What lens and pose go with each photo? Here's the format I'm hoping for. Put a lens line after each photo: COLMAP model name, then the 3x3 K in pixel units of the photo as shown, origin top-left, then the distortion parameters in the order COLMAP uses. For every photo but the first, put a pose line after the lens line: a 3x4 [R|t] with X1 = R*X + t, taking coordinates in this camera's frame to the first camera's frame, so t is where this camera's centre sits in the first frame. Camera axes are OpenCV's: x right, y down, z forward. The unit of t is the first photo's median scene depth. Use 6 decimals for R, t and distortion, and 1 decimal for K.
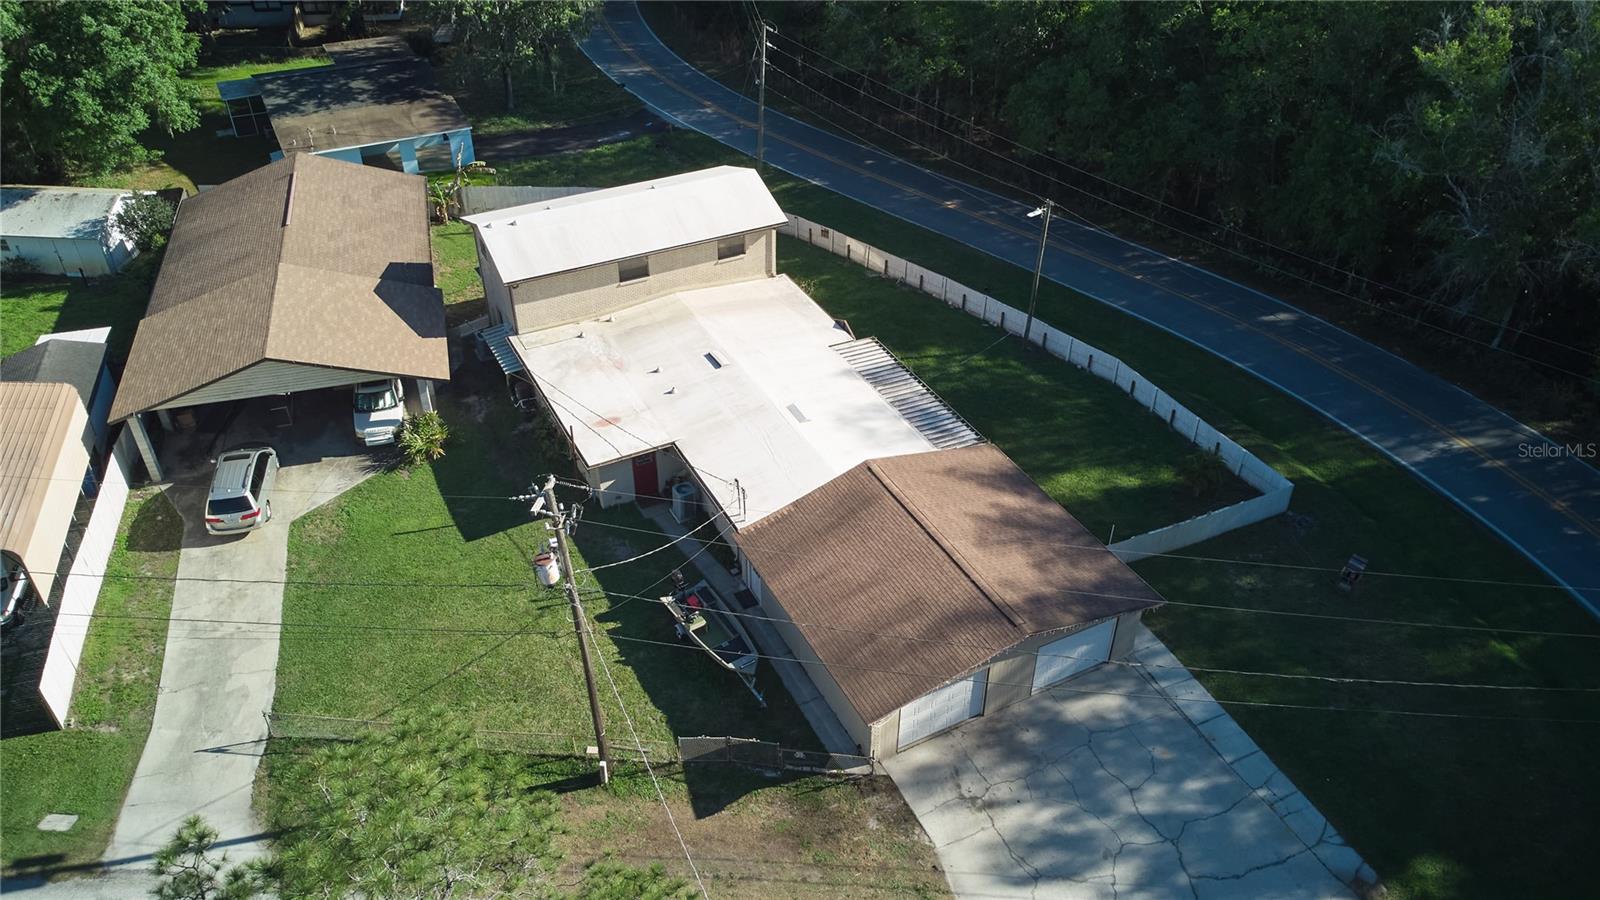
lens RADIAL K [[1207.5, 0, 790.3], [0, 1207.5, 409.3], [0, 0, 1]] dist [0.008131, 0.094553]
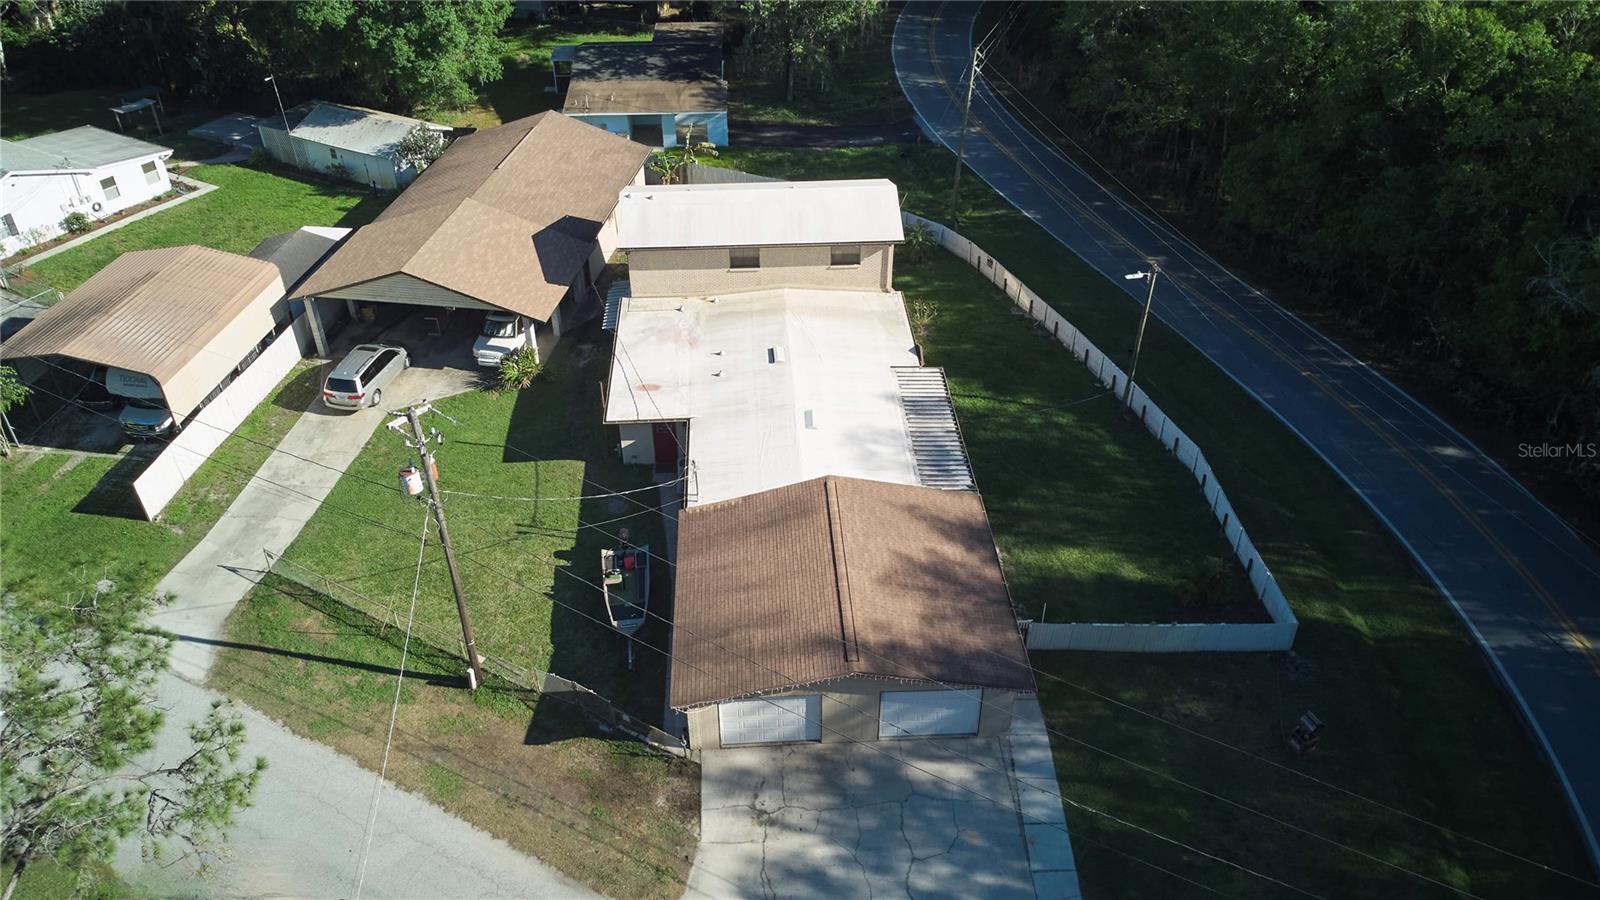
lens RADIAL K [[1207.5, 0, 790.3], [0, 1207.5, 409.3], [0, 0, 1]] dist [0.008131, 0.094553]
pose [[0.911976, 0.223070, -0.344296, 0.346271], [-0.225591, 0.973653, 0.033284, -0.036054], [0.342650, 0.047316, 0.938271, 0.030776]]
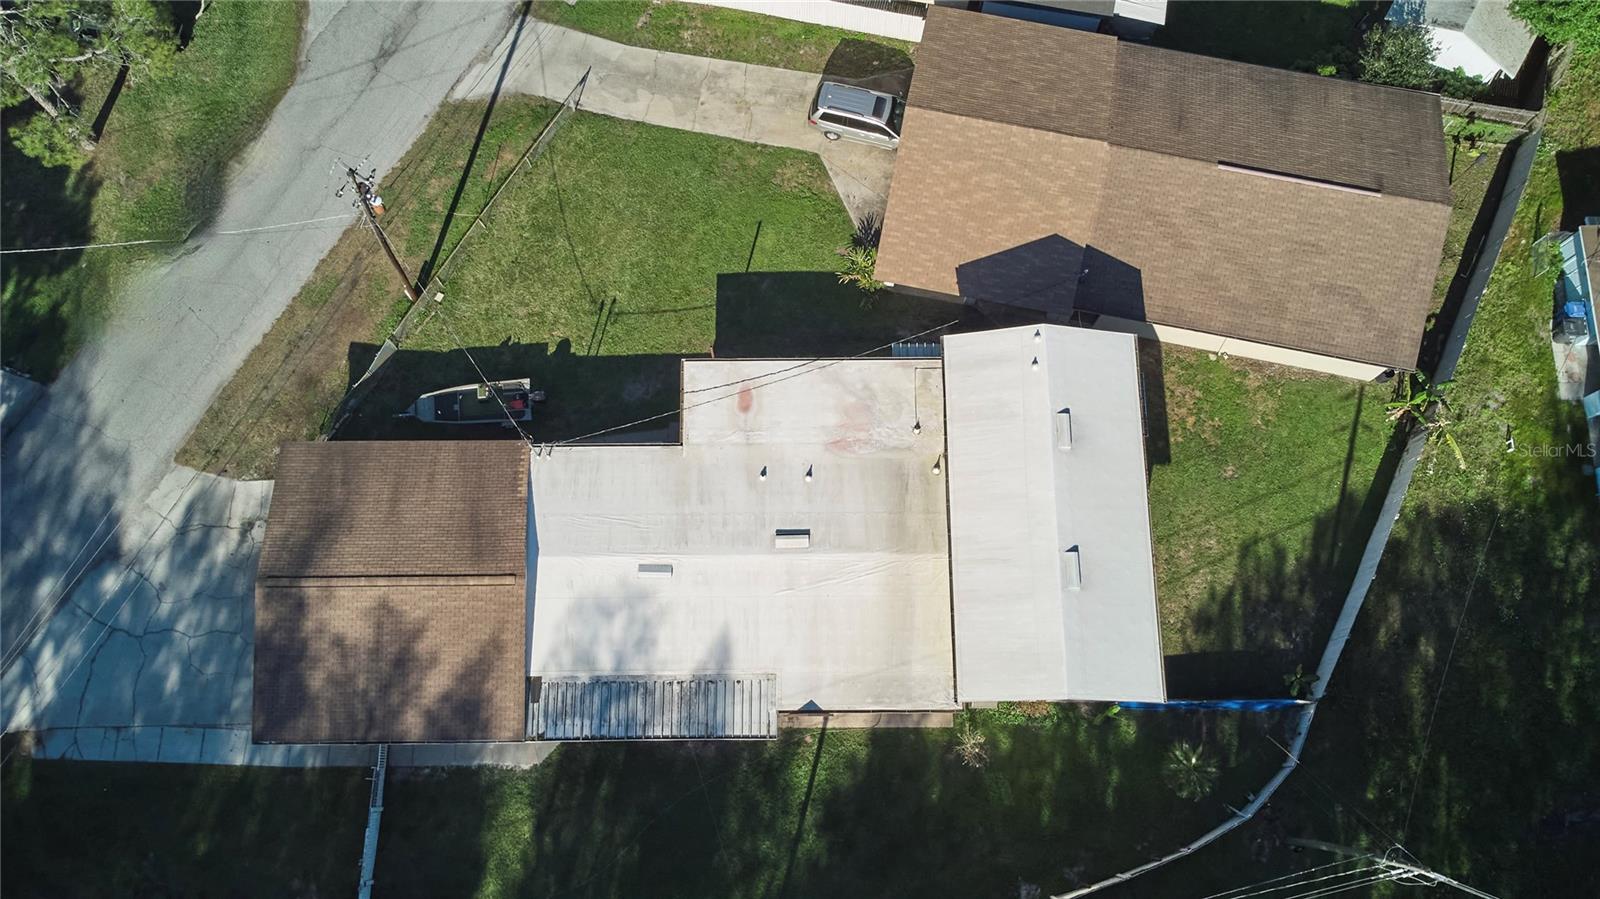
lens RADIAL K [[1220.1, 0, 805.8], [0, 1220.1, 458.3], [0, 0, 1]] dist [0.056263, 0.004219]
pose [[-0.449154, 0.866990, -0.215846, 0.084783], [-0.506575, -0.048119, 0.860852, -0.893930], [0.735964, 0.495997, 0.460808, 0.606688]]
